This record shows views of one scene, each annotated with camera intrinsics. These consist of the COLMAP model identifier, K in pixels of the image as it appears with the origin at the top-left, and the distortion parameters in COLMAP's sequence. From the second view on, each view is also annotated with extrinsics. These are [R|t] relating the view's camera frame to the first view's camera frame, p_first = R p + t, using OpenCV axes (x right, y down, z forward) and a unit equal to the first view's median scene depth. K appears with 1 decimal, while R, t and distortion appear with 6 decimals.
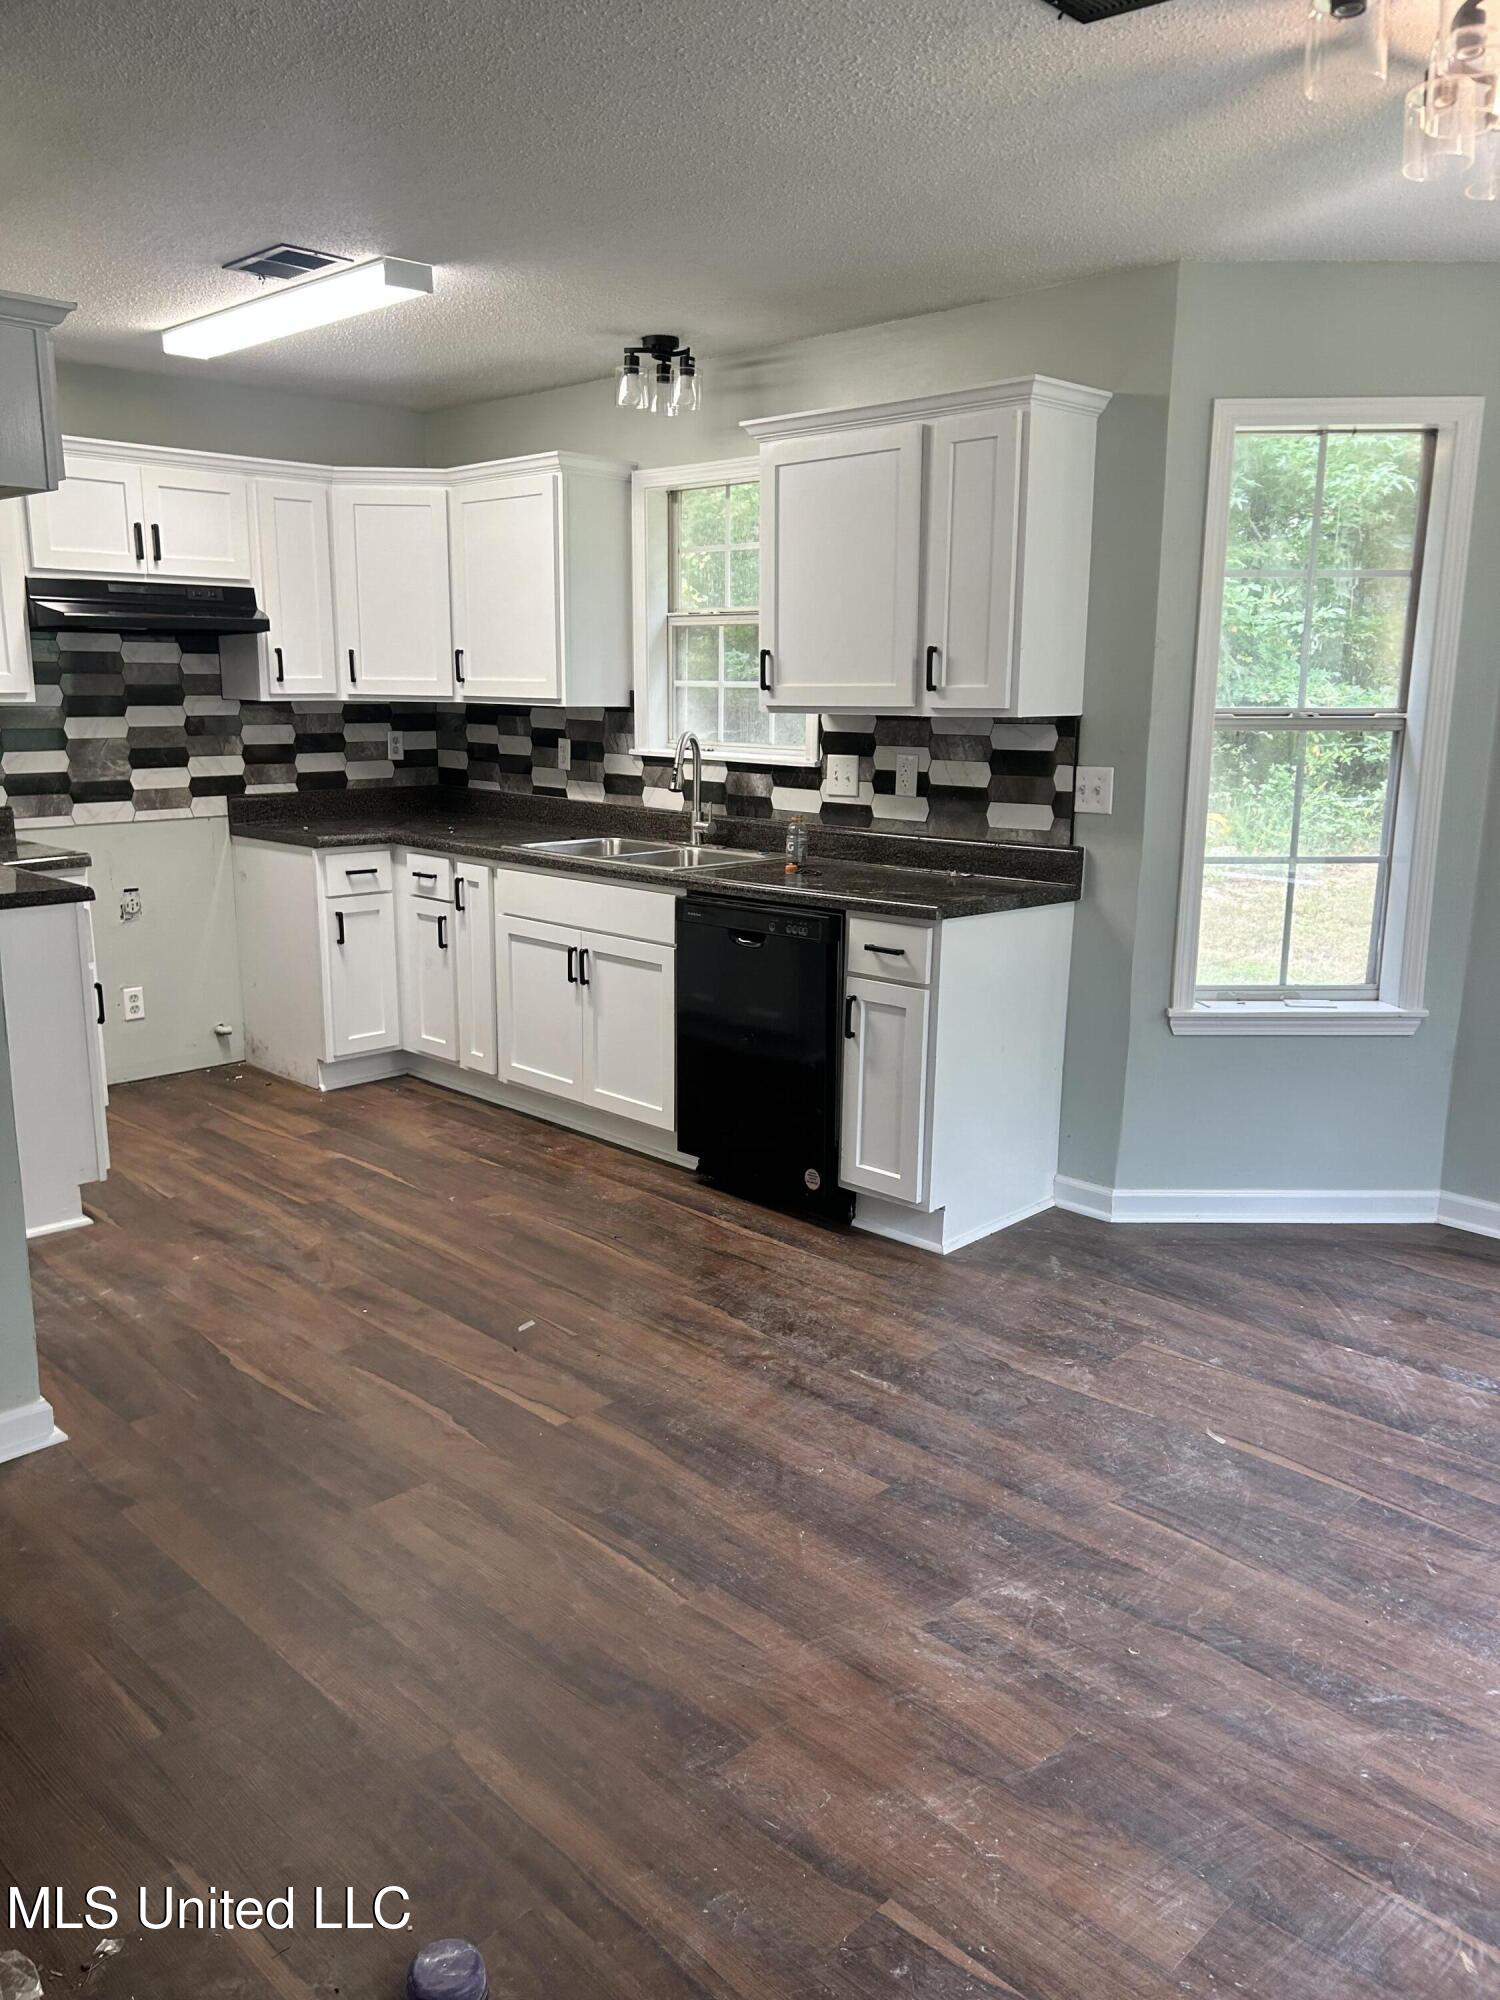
lens RADIAL K [[1506.7, 0, 745.6], [0, 1506.7, 1002.7], [0, 0, 1]] dist [0.064767, -0.079365]
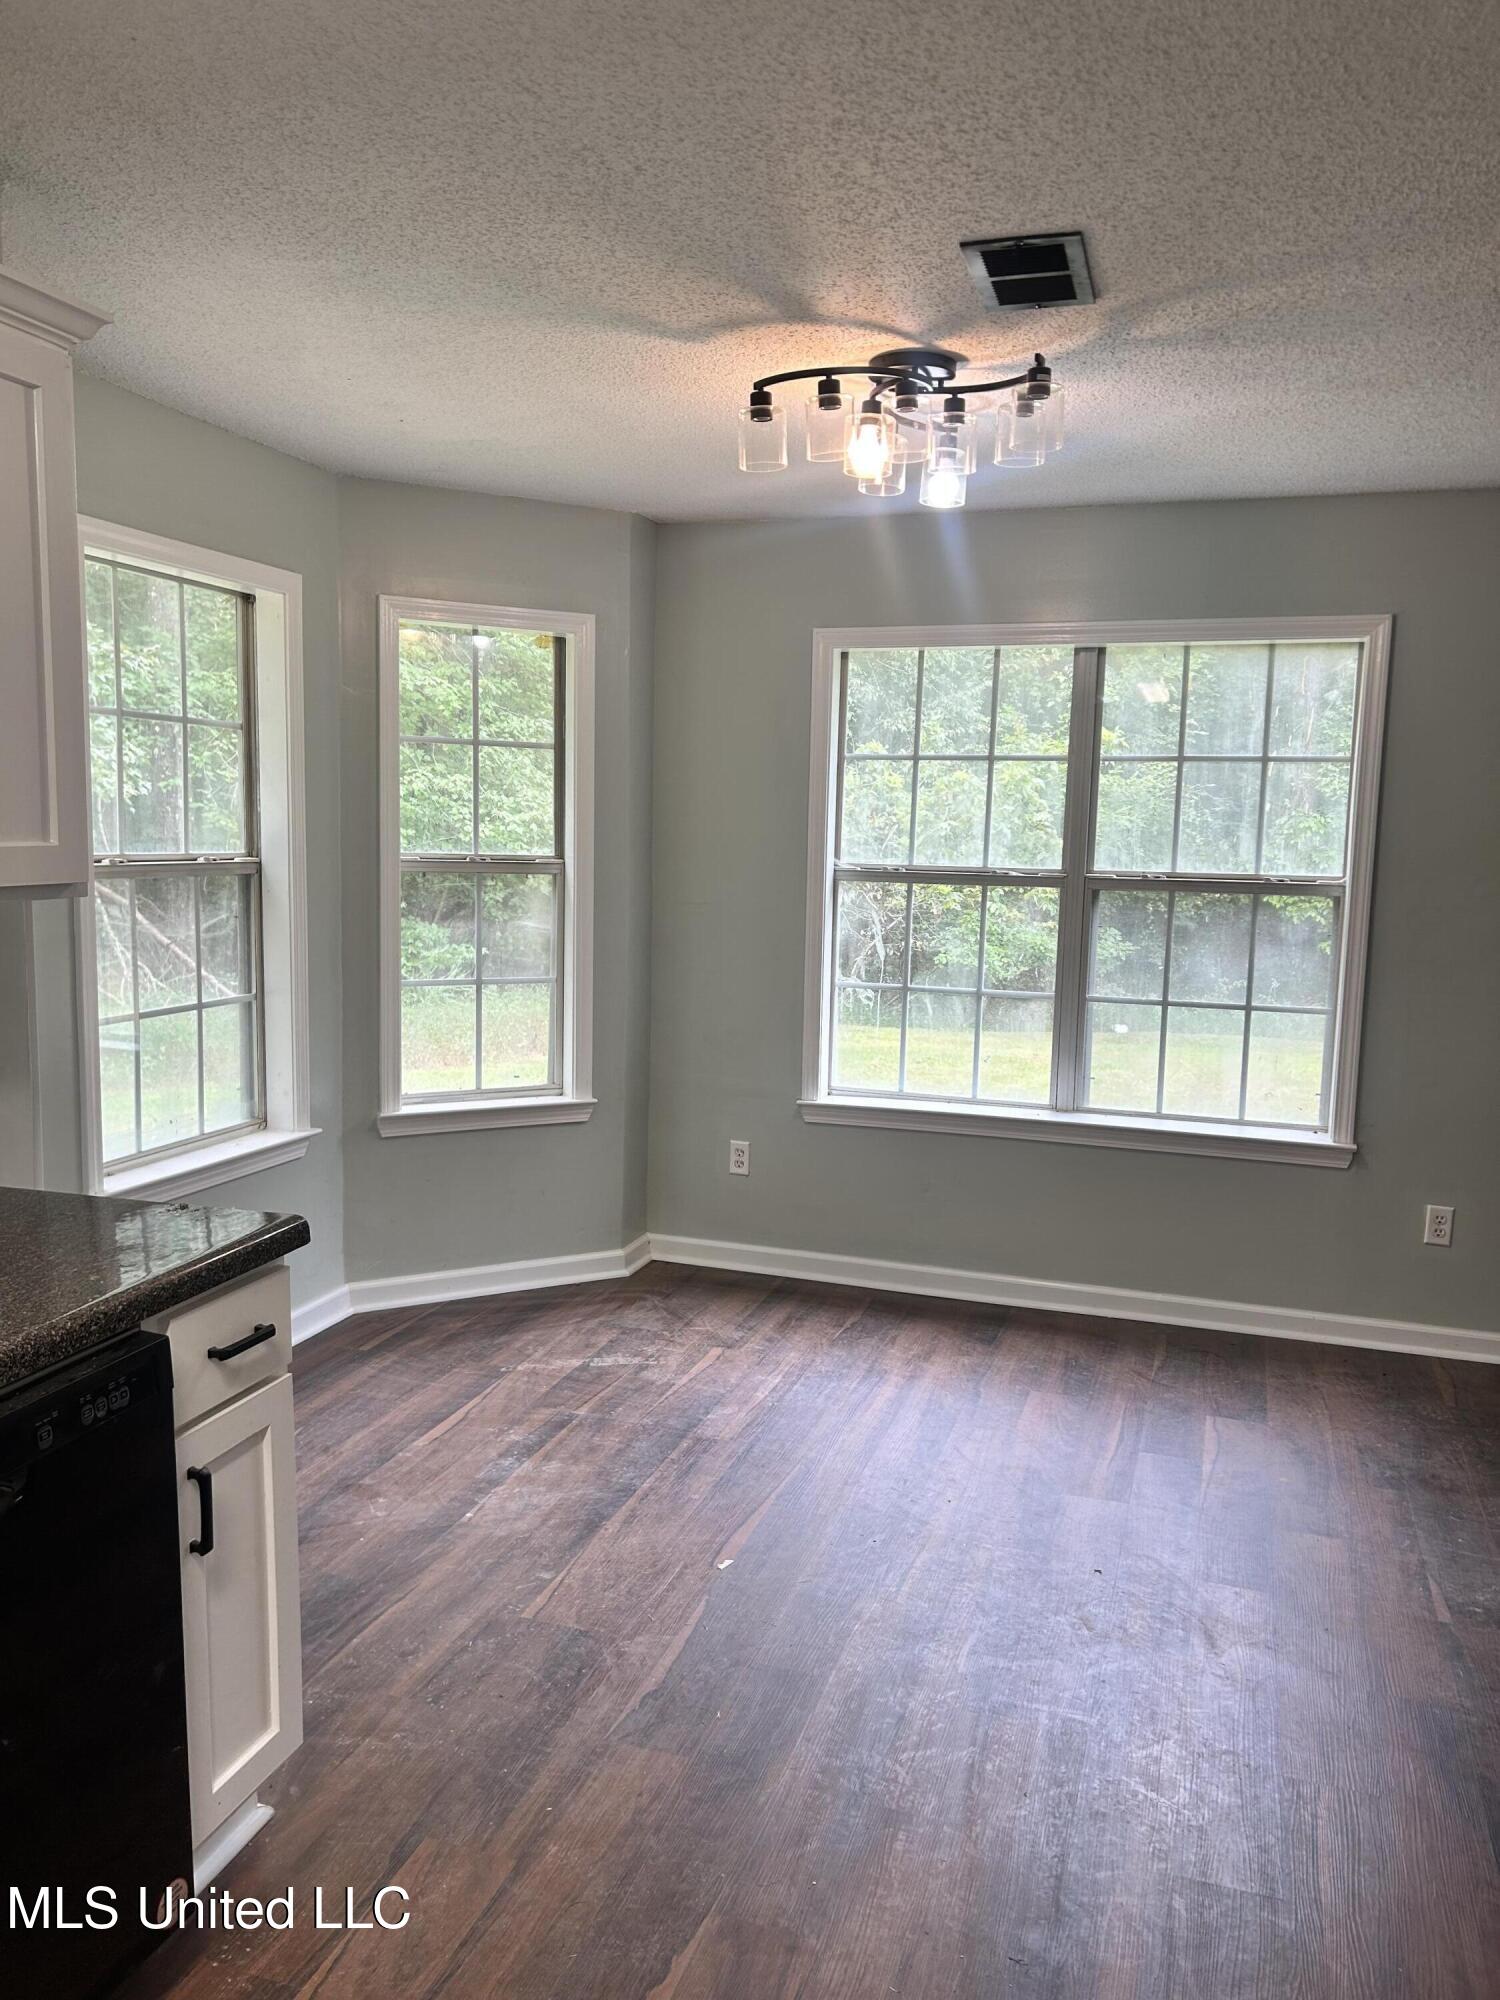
lens RADIAL K [[1506.7, 0, 742.0], [0, 1506.7, 998.4], [0, 0, 1]] dist [0.064767, -0.079365]
pose [[-0.443008, -0.119655, 0.888497, -0.407129], [0.163299, 0.963704, 0.211205, -0.215257], [-0.881520, 0.238656, -0.407389, 0.952695]]
